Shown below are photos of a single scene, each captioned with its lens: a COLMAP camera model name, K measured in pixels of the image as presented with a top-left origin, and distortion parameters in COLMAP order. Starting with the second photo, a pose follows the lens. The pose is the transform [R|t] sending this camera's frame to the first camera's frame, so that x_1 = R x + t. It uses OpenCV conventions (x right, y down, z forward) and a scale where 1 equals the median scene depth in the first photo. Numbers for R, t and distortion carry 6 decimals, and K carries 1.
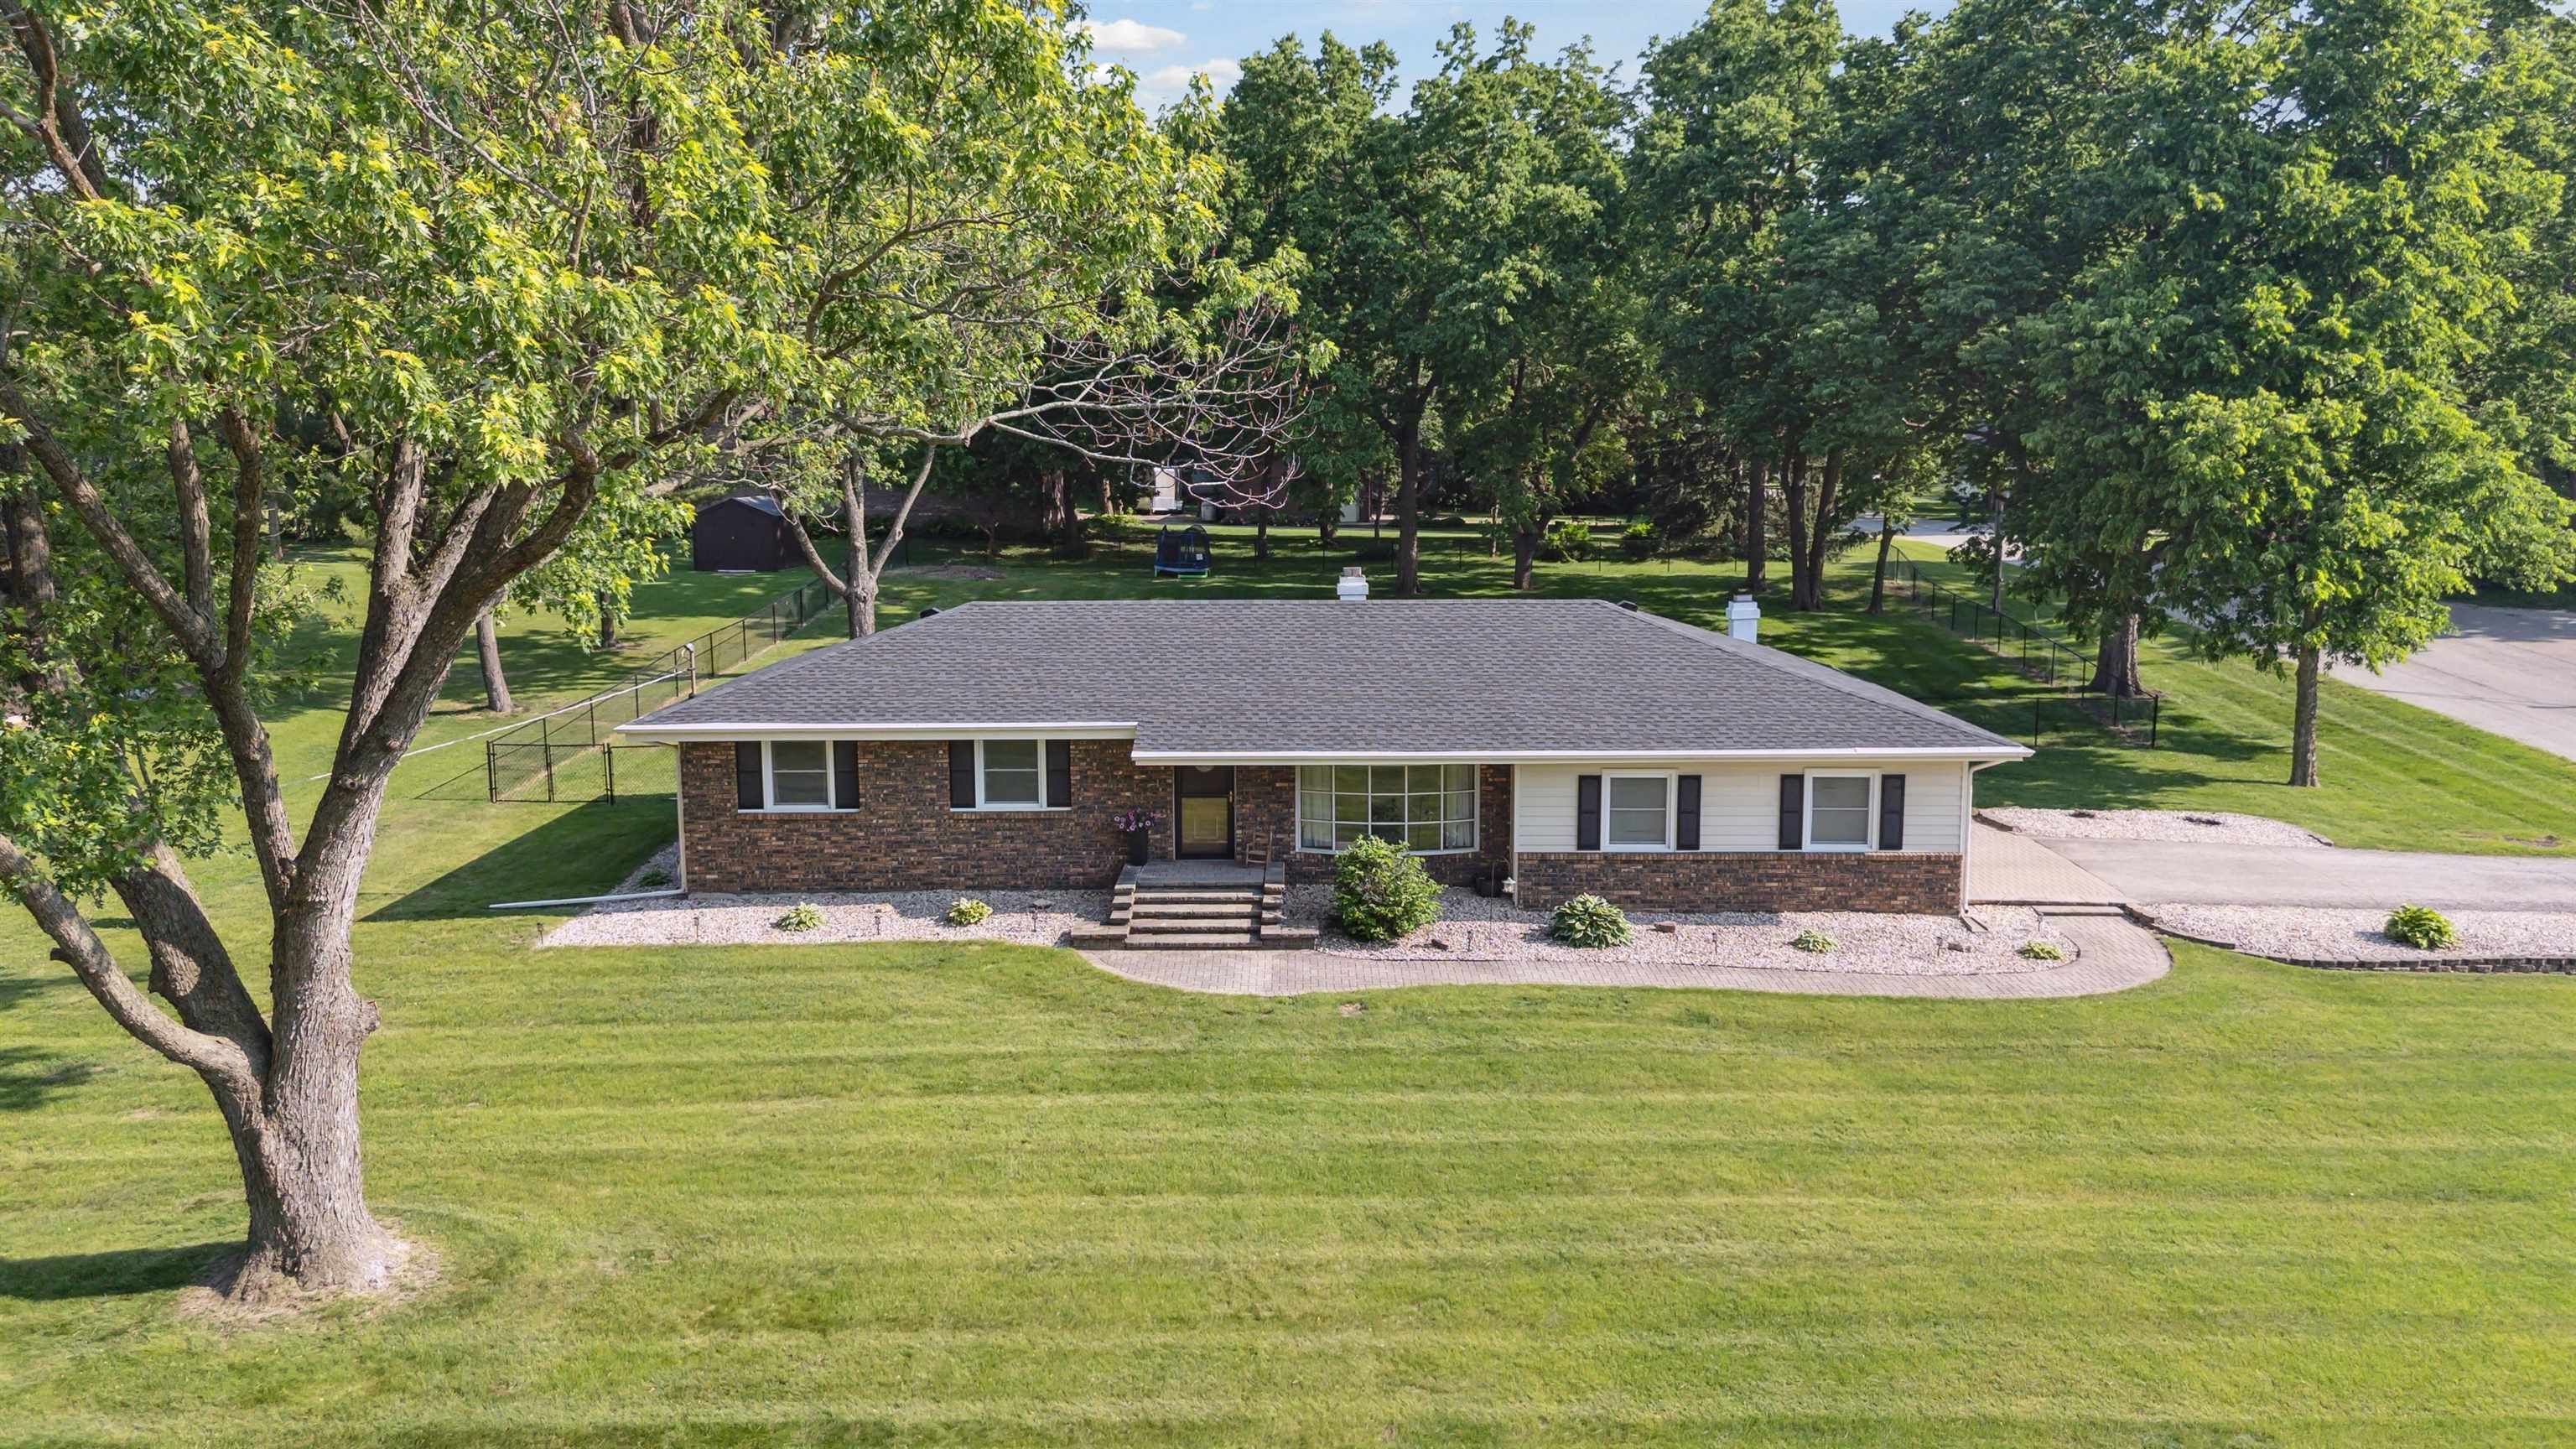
lens RADIAL K [[1969.2, 0, 1288.0], [0, 1969.2, 724.5], [0, 0, 1]] dist [0.052319, -0.002569]
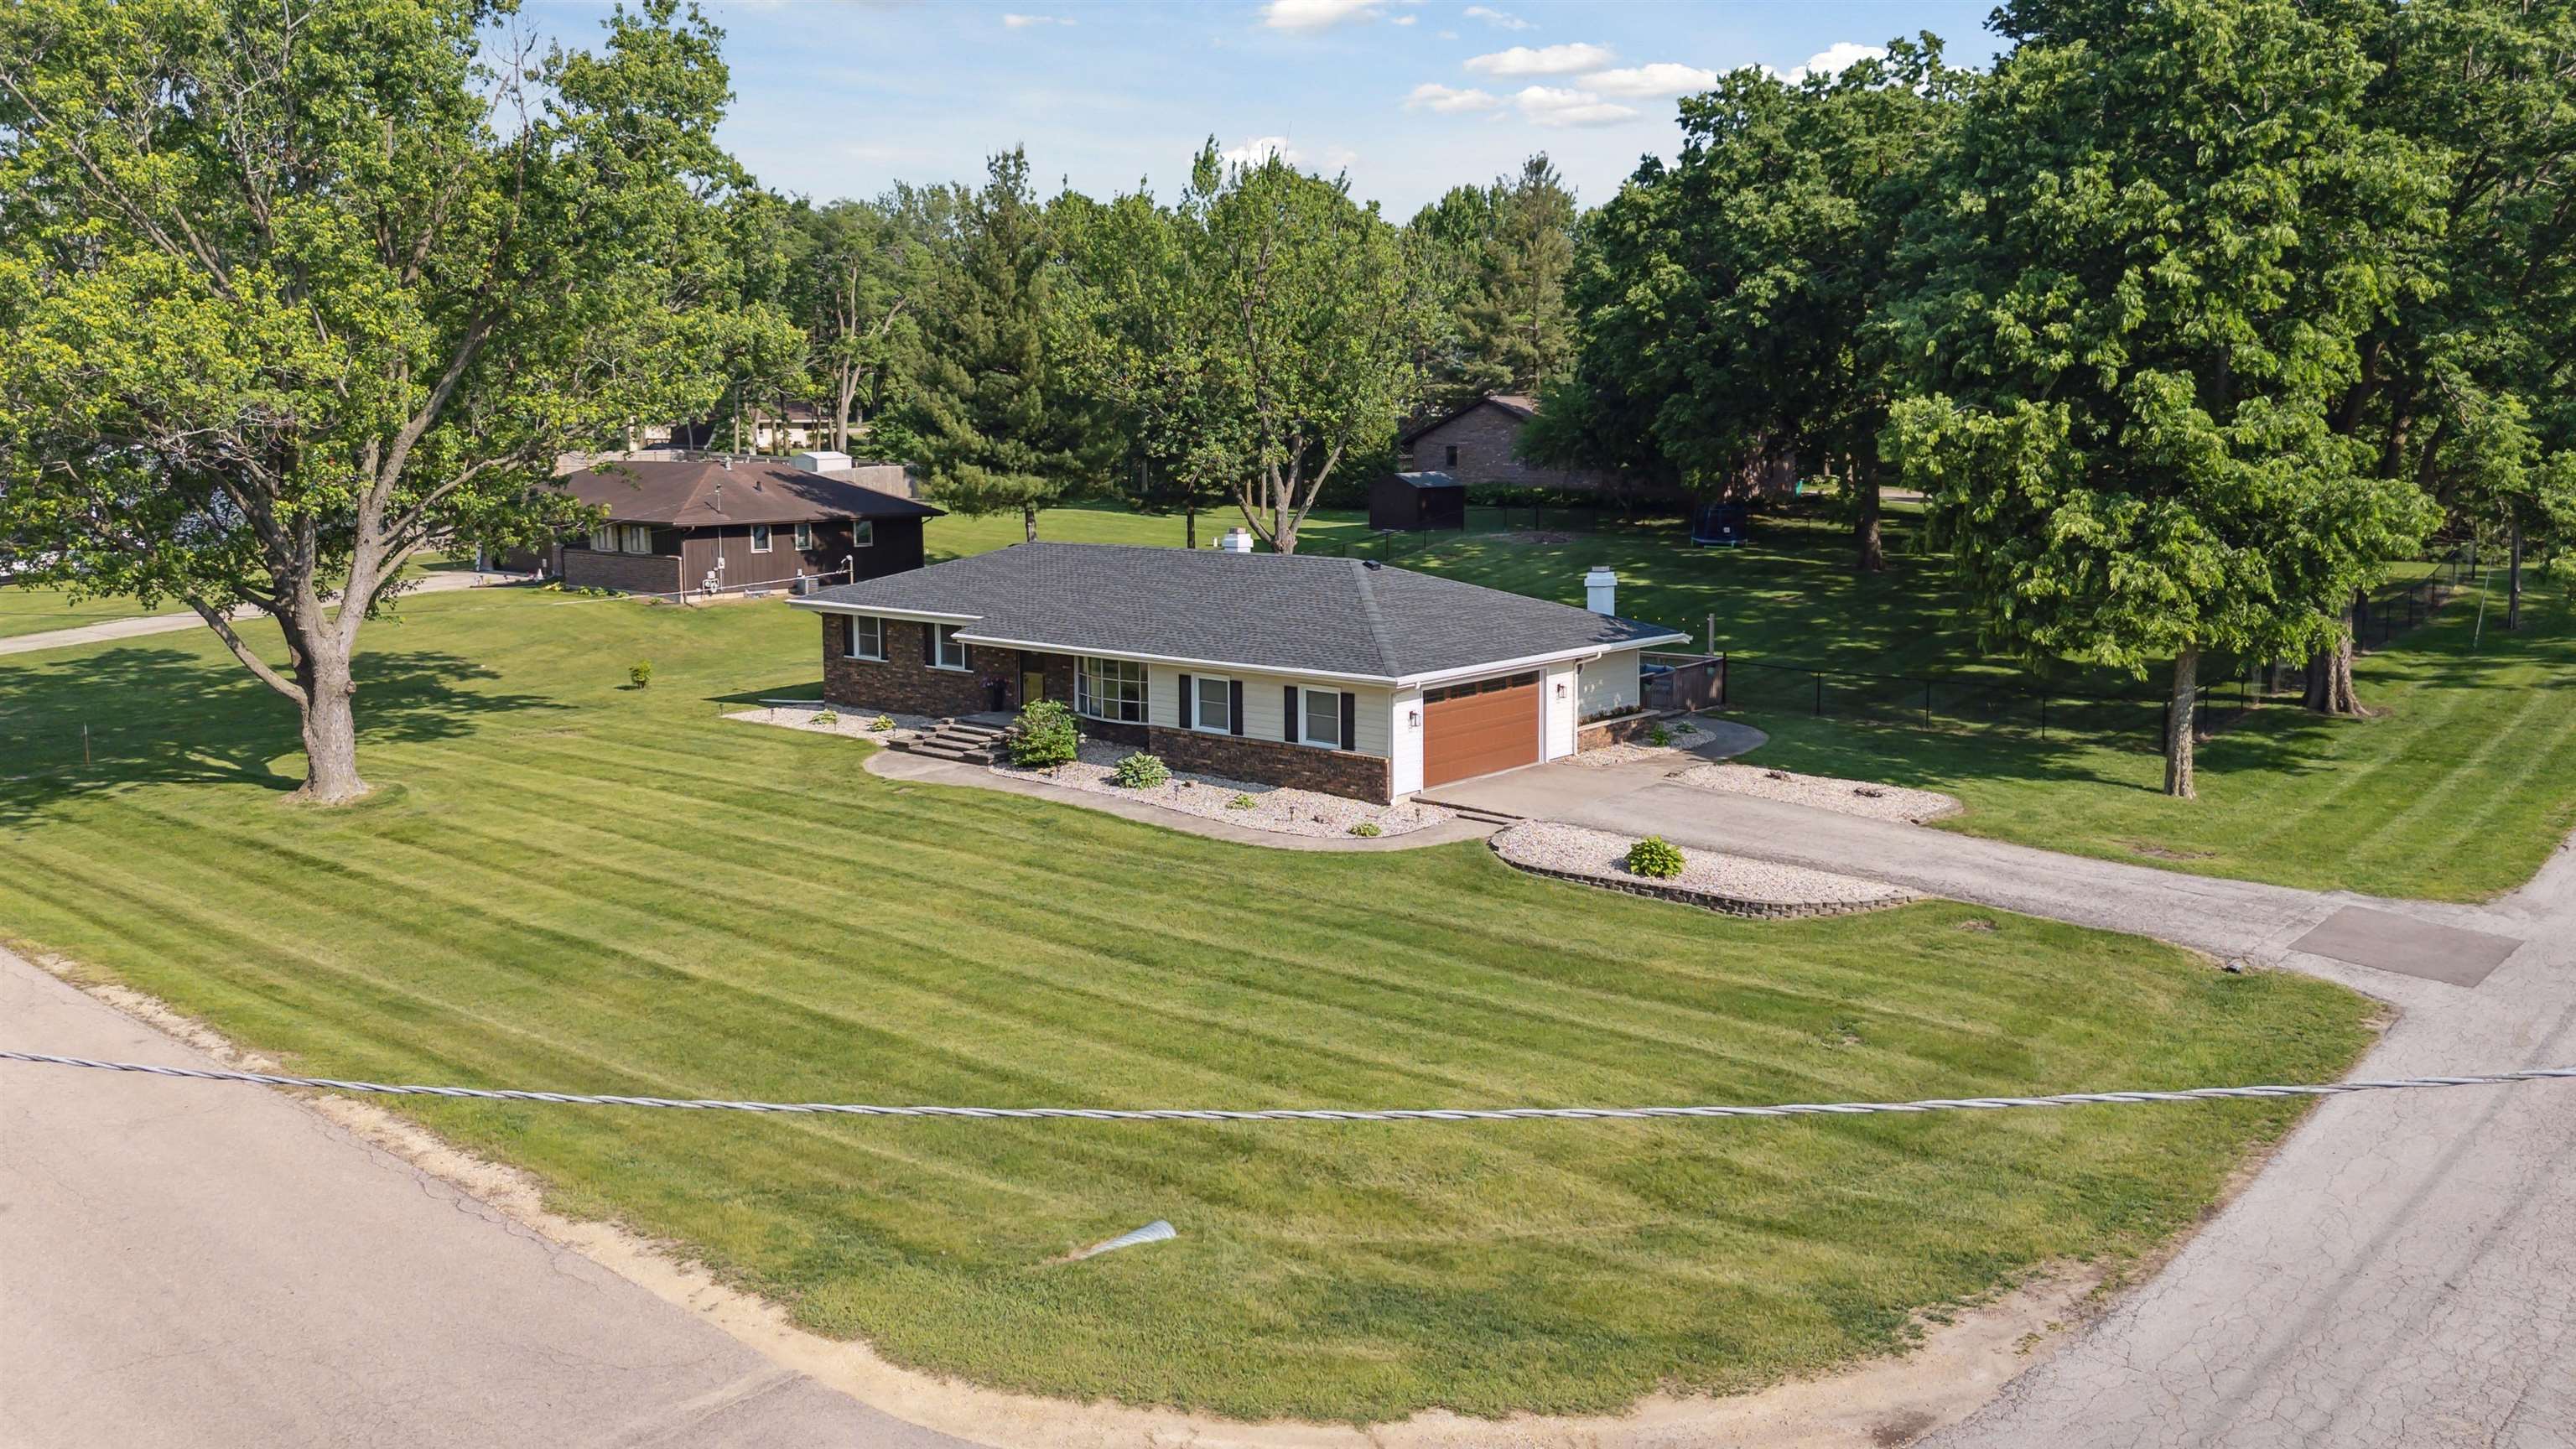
lens RADIAL K [[1969.2, 0, 1288.0], [0, 1969.2, 724.5], [0, 0, 1]] dist [0.052319, -0.002569]
pose [[0.756545, 0.099783, -0.646284, 1.132631], [-0.093318, 0.994649, 0.044330, -0.008218], [0.647249, 0.026772, 0.761809, -0.026767]]
